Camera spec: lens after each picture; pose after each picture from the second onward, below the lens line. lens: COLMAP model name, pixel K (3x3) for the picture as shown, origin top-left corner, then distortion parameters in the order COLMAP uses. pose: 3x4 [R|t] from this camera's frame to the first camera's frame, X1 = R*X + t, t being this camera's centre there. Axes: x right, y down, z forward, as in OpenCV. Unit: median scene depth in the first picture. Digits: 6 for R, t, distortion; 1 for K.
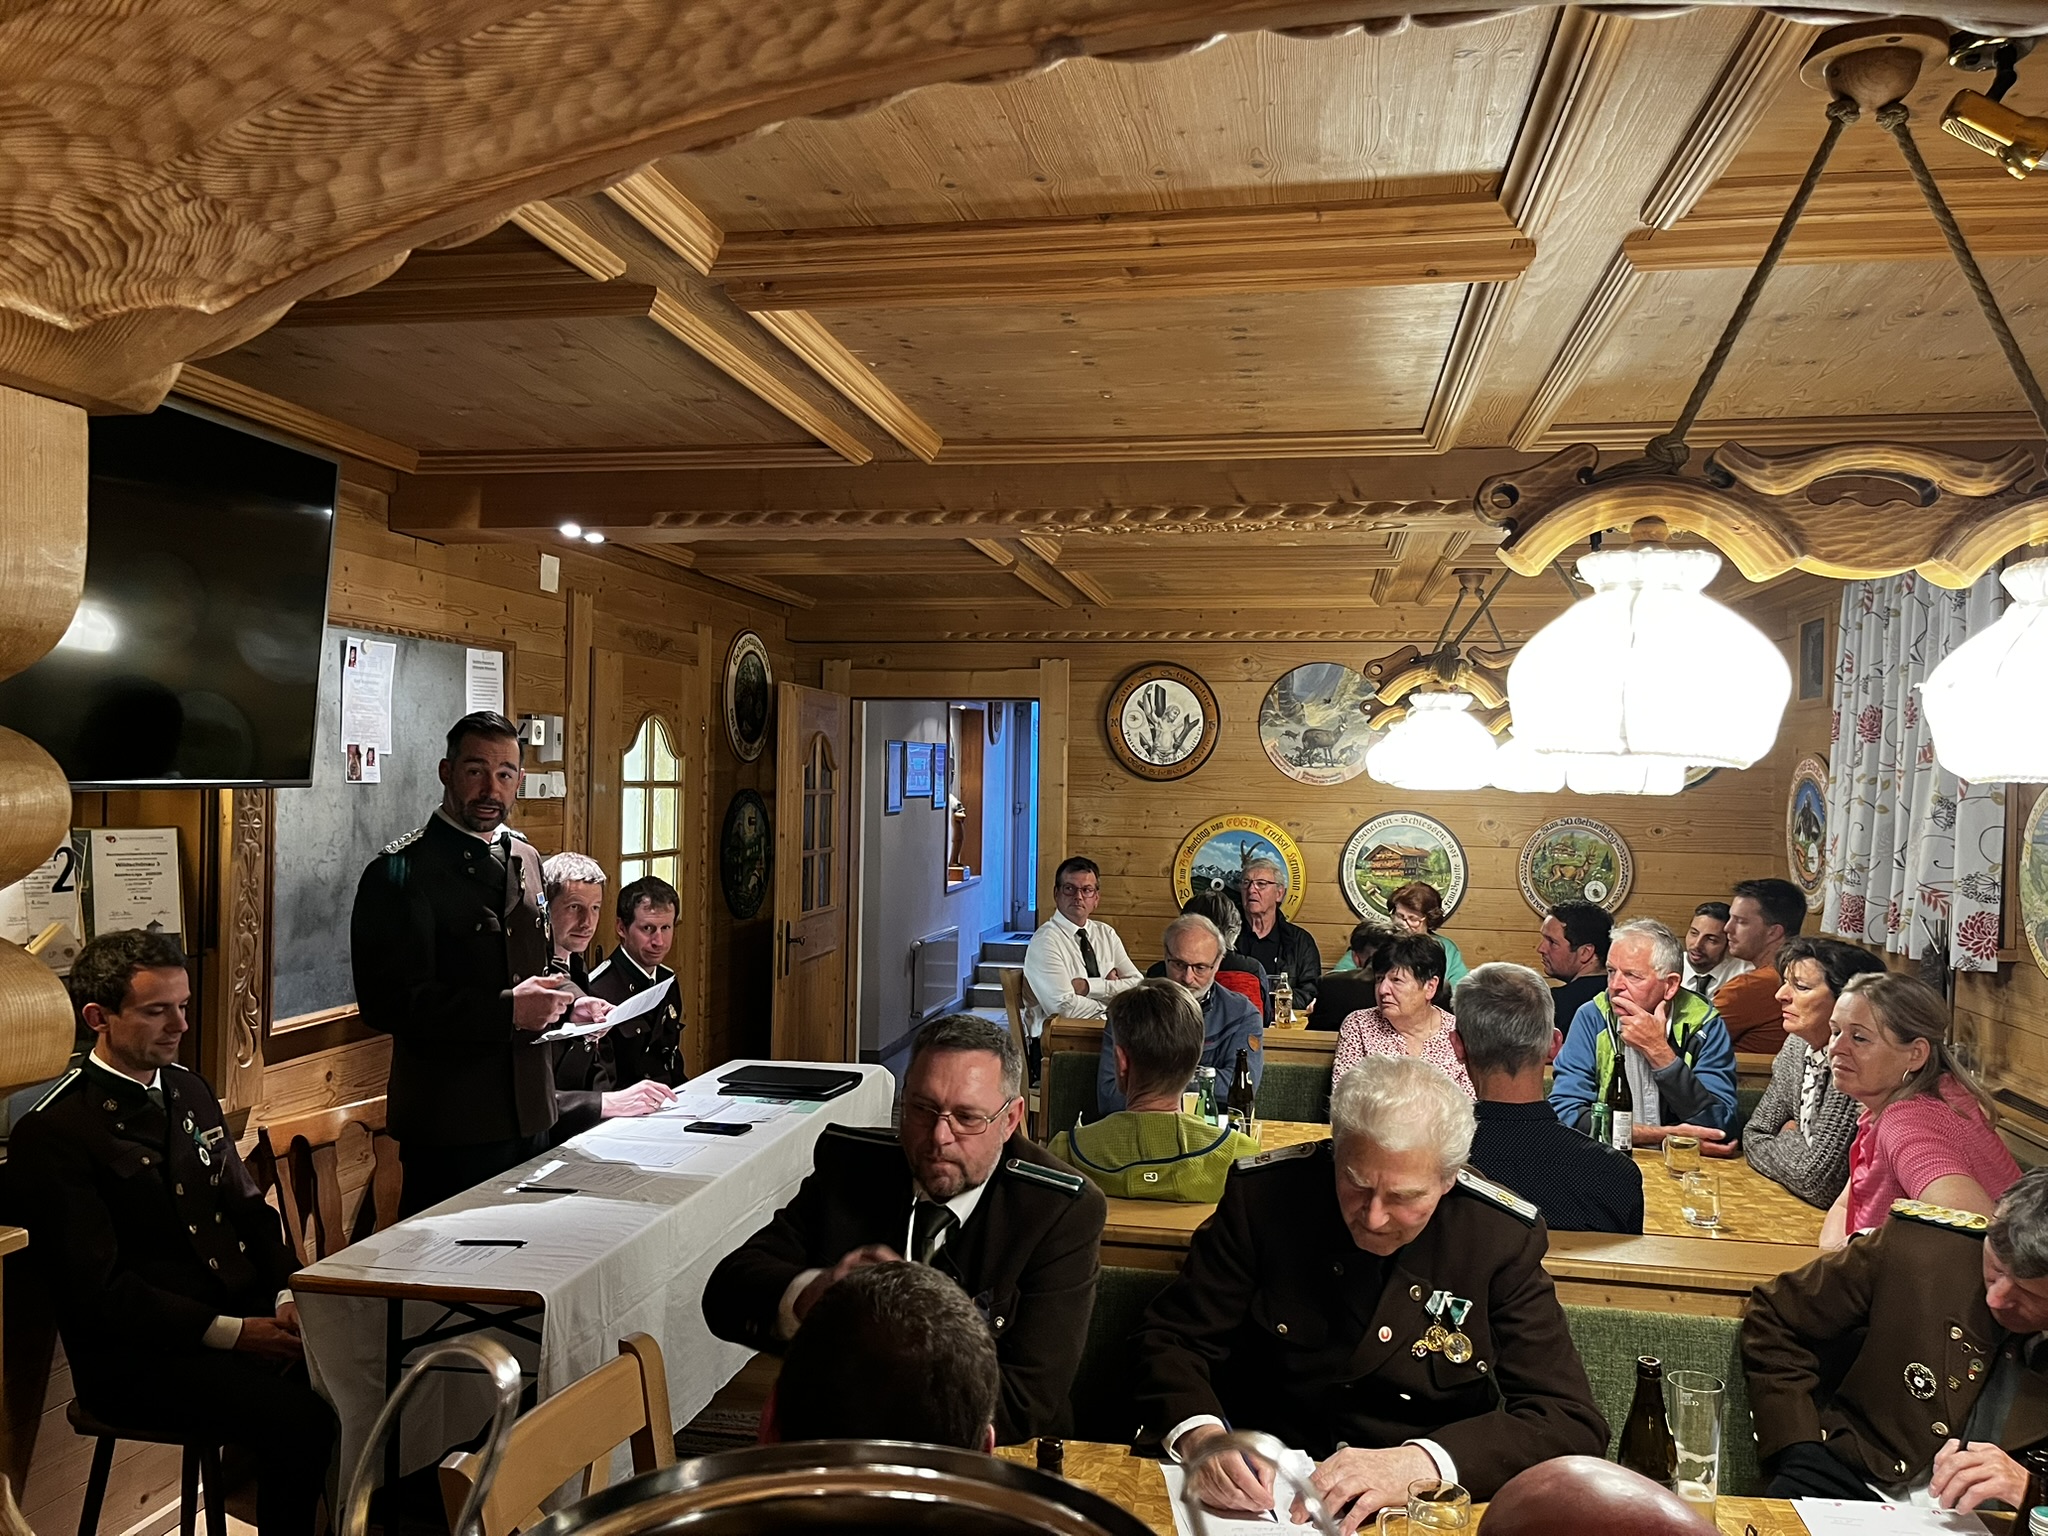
lens RADIAL K [[1552.0, 0, 1022.7], [0, 1552.0, 772.3], [0, 0, 1]] dist [0.074131, -0.101640]
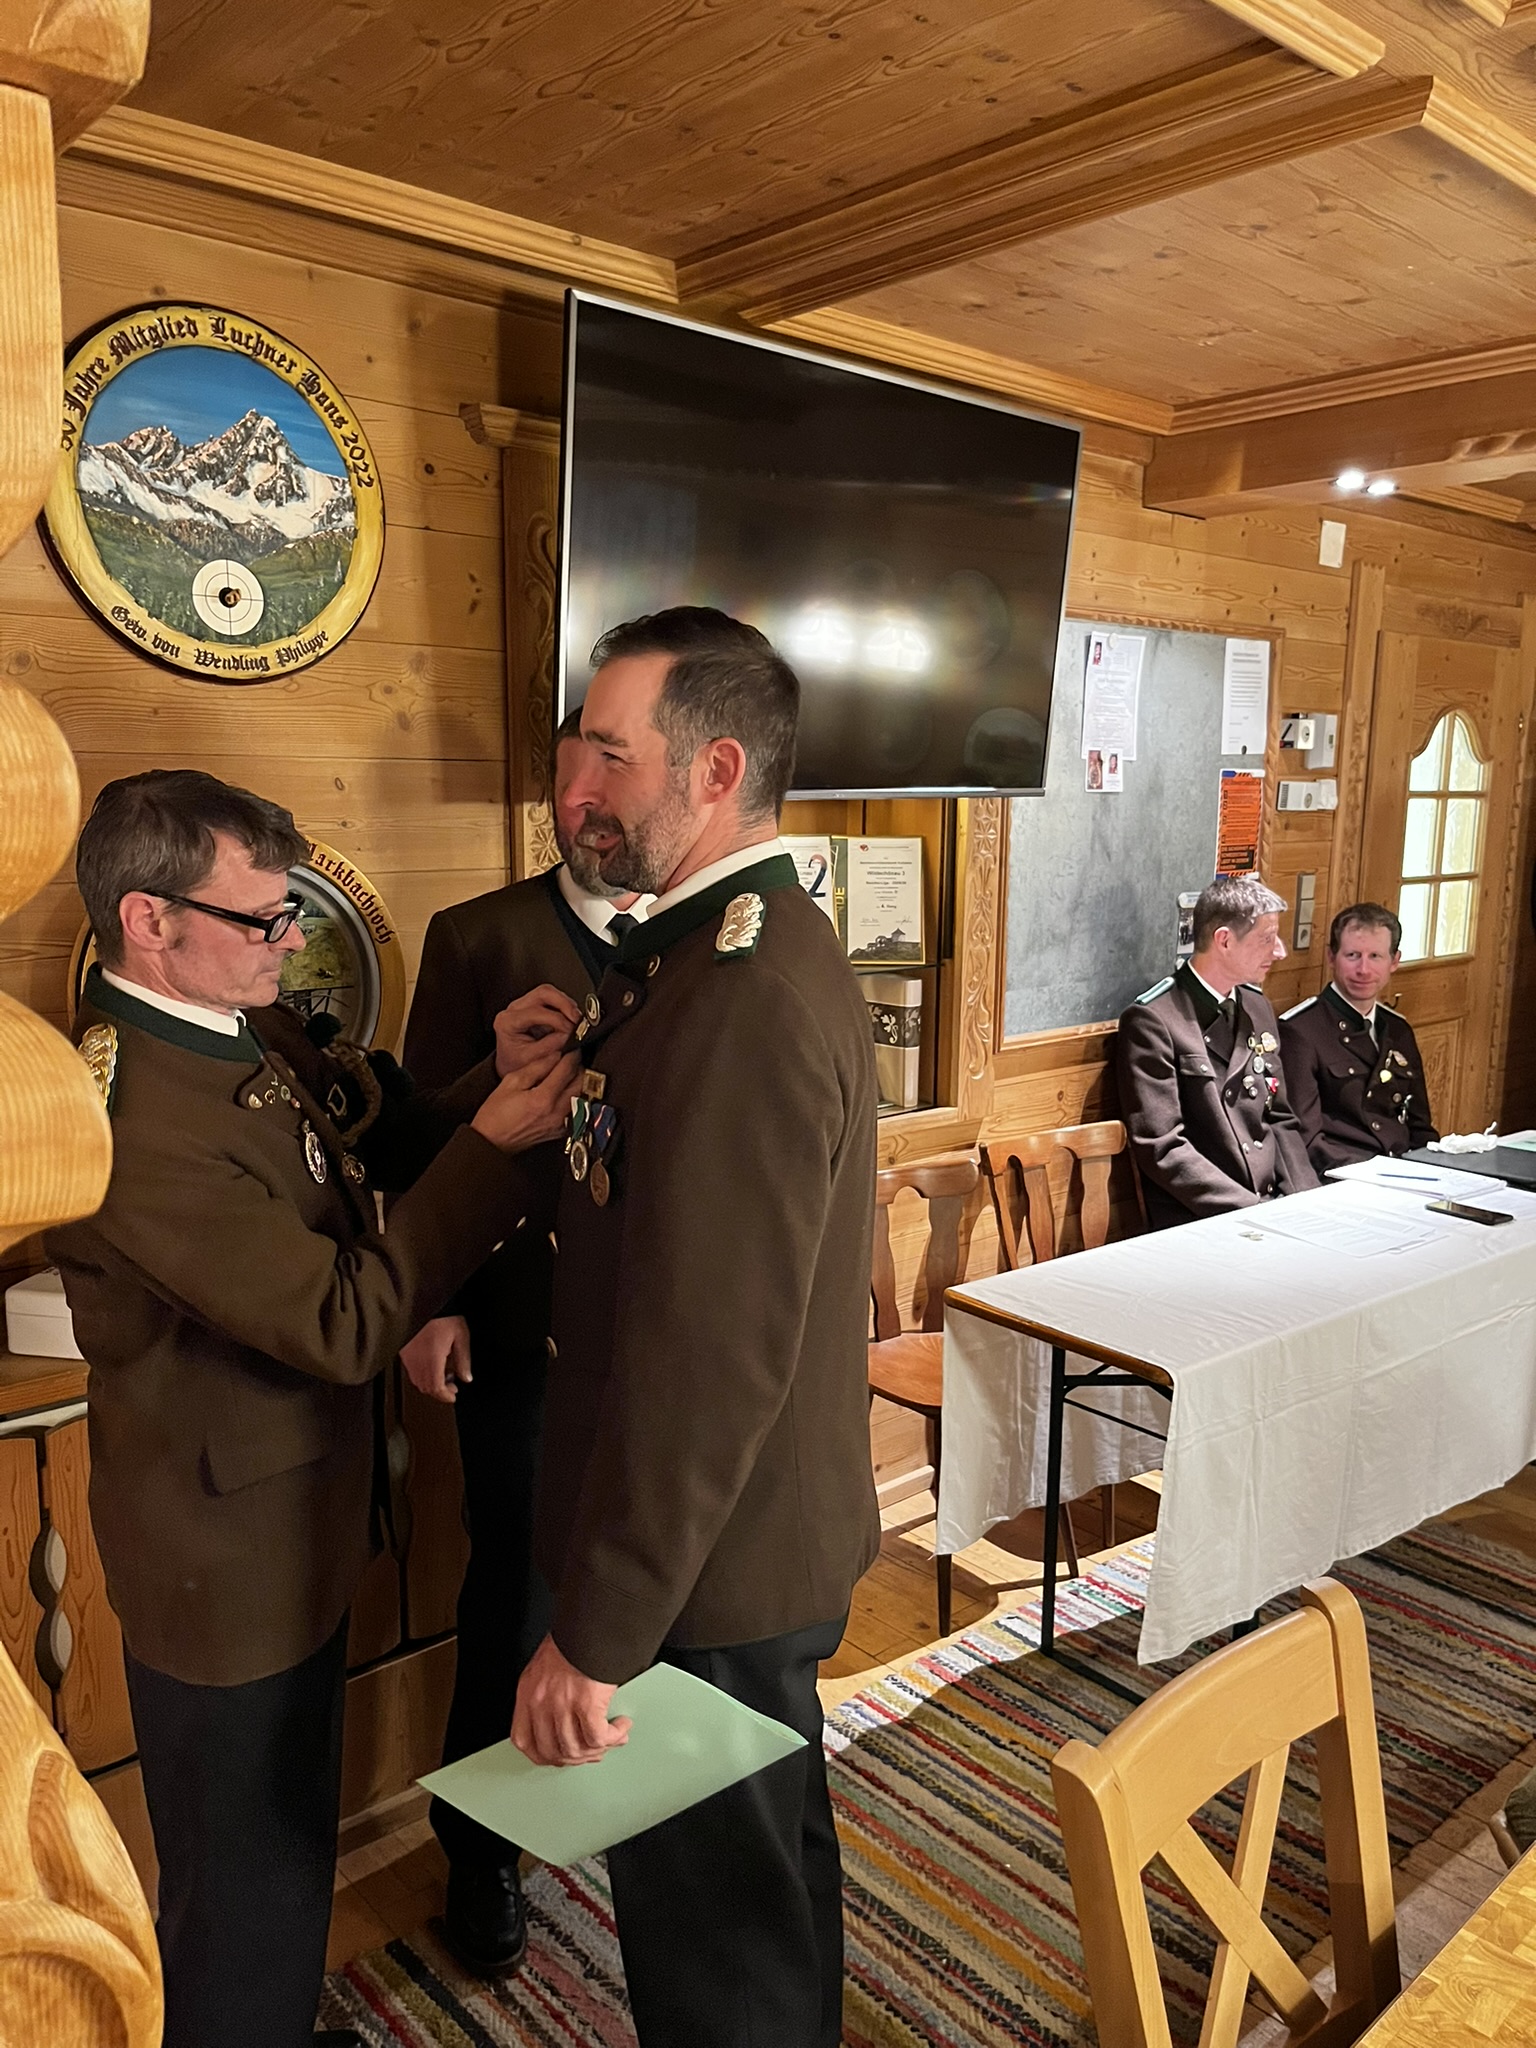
lens RADIAL K [[1552.0, 0, 762.1], [0, 1552.0, 1033.5], [0, 0, 1]] dist [0.074131, -0.101640]
pose [[0.788763, 0.093725, -0.607510, -0.002060], [0.002049, 0.987901, 0.155071, 0.004245], [0.614694, -0.123559, 0.779028, 0.127133]]
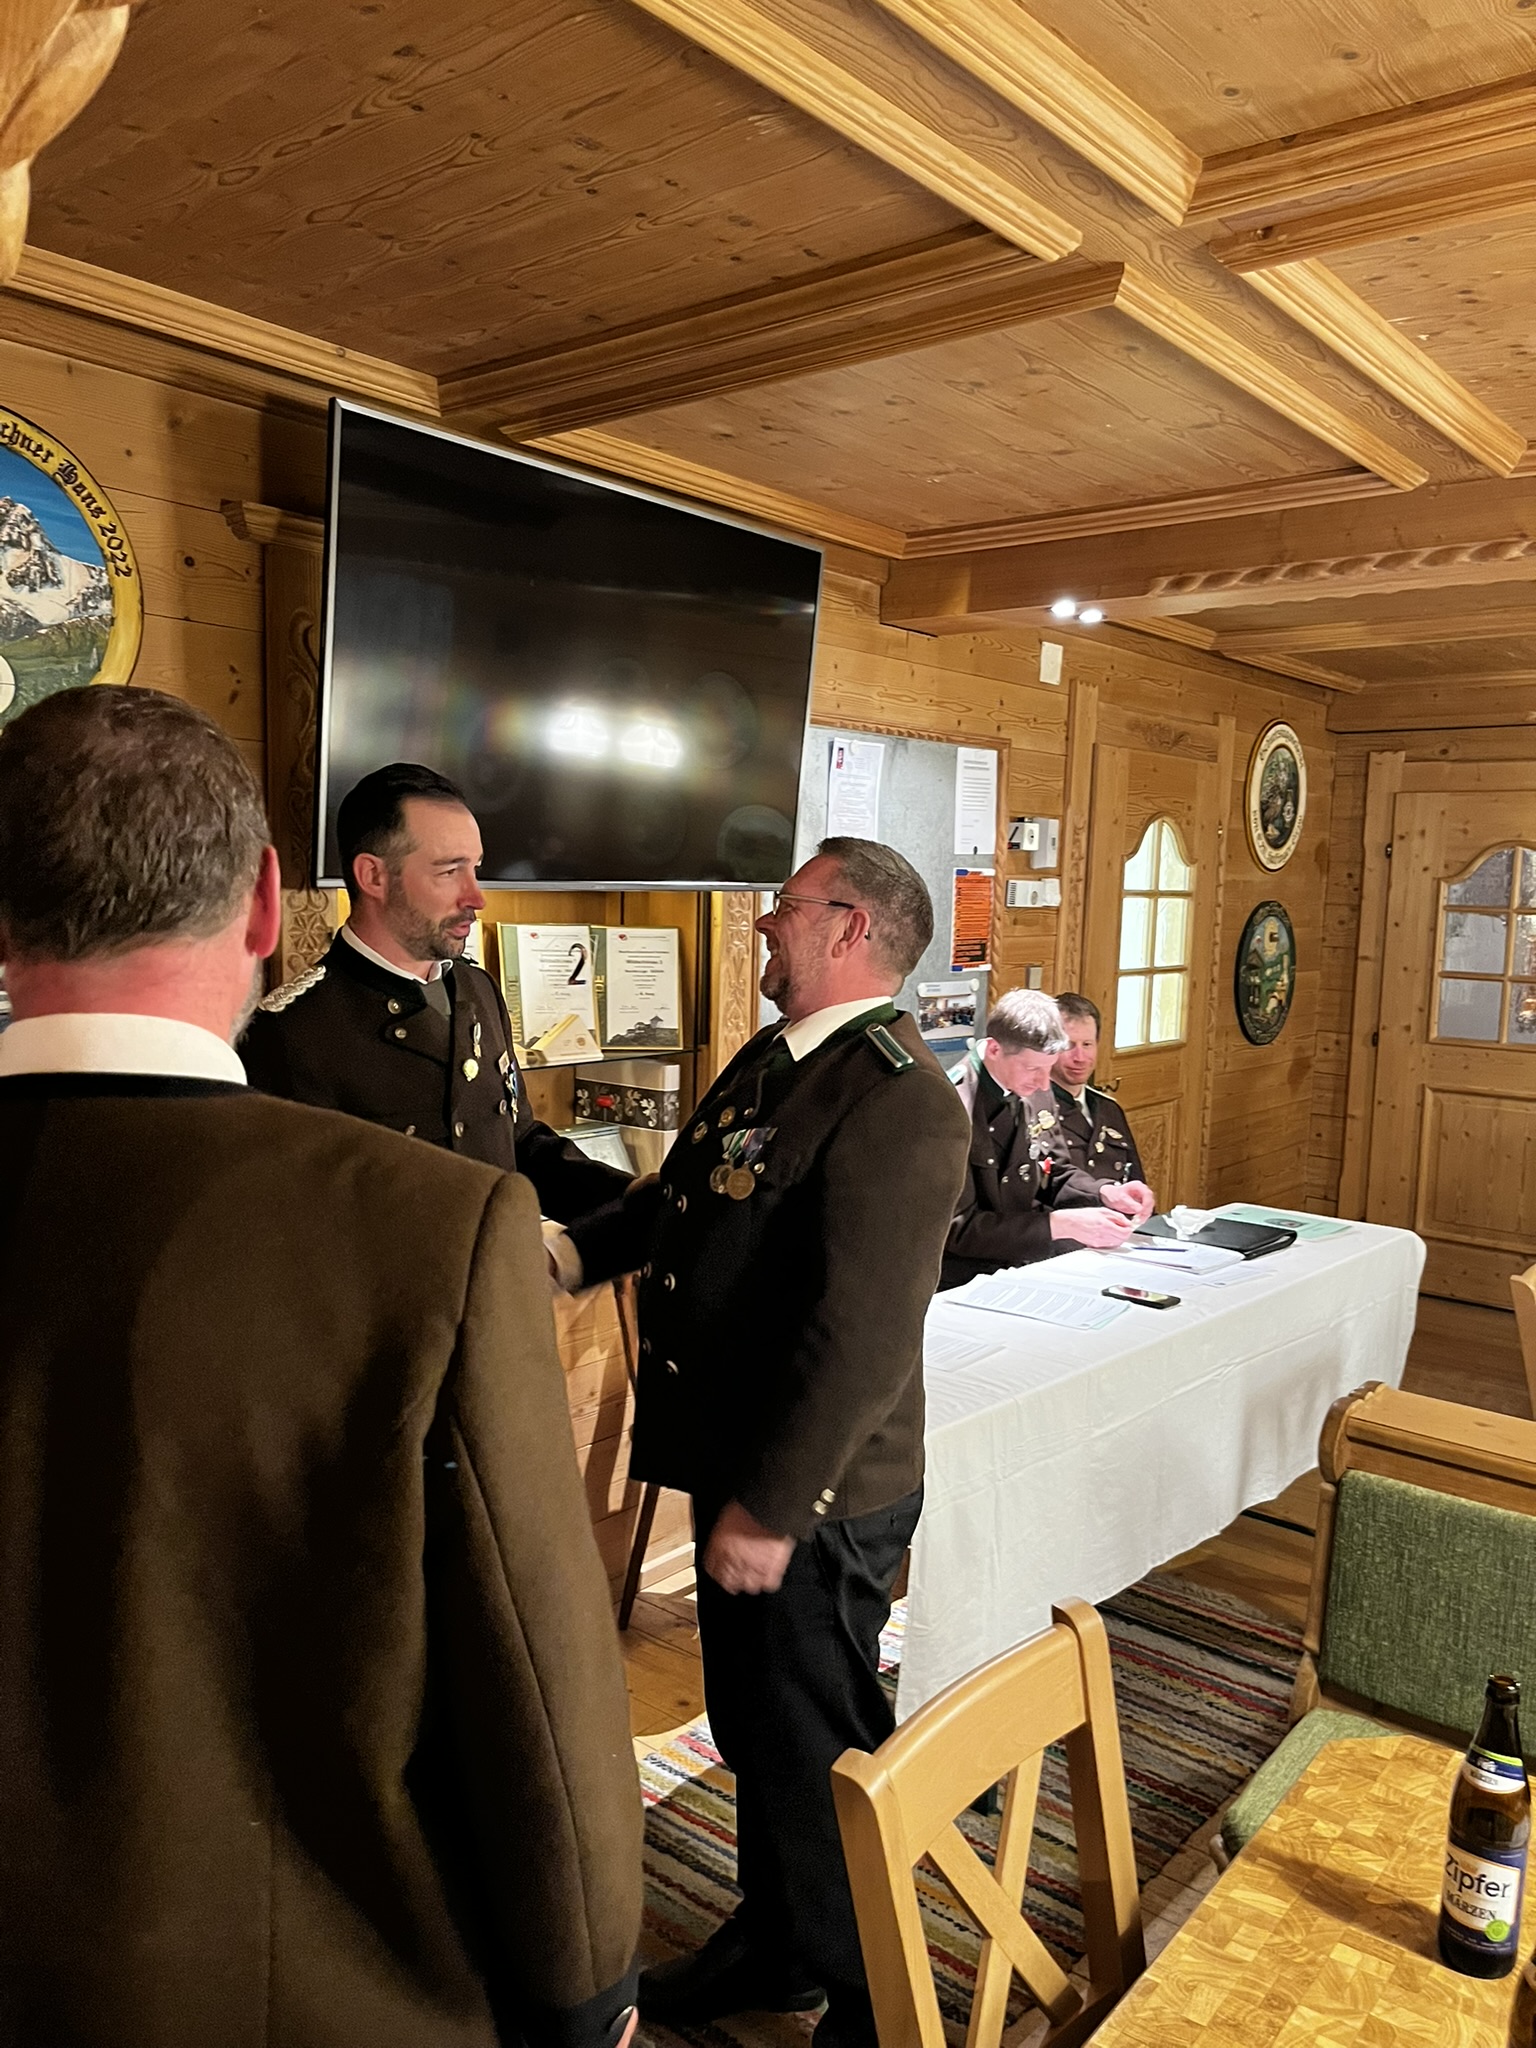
lens RADIAL K [[1552.0, 0, 750.8], [0, 1552.0, 1035.9], [0, 0, 1]] dist [0.074131, -0.101640]
pose [[0.871225, 0.059500, -0.487264, 0.008874], [-0.012248, 0.994953, 0.099594, 0.003047], [0.490730, -0.080800, 0.867557, 0.107871]]
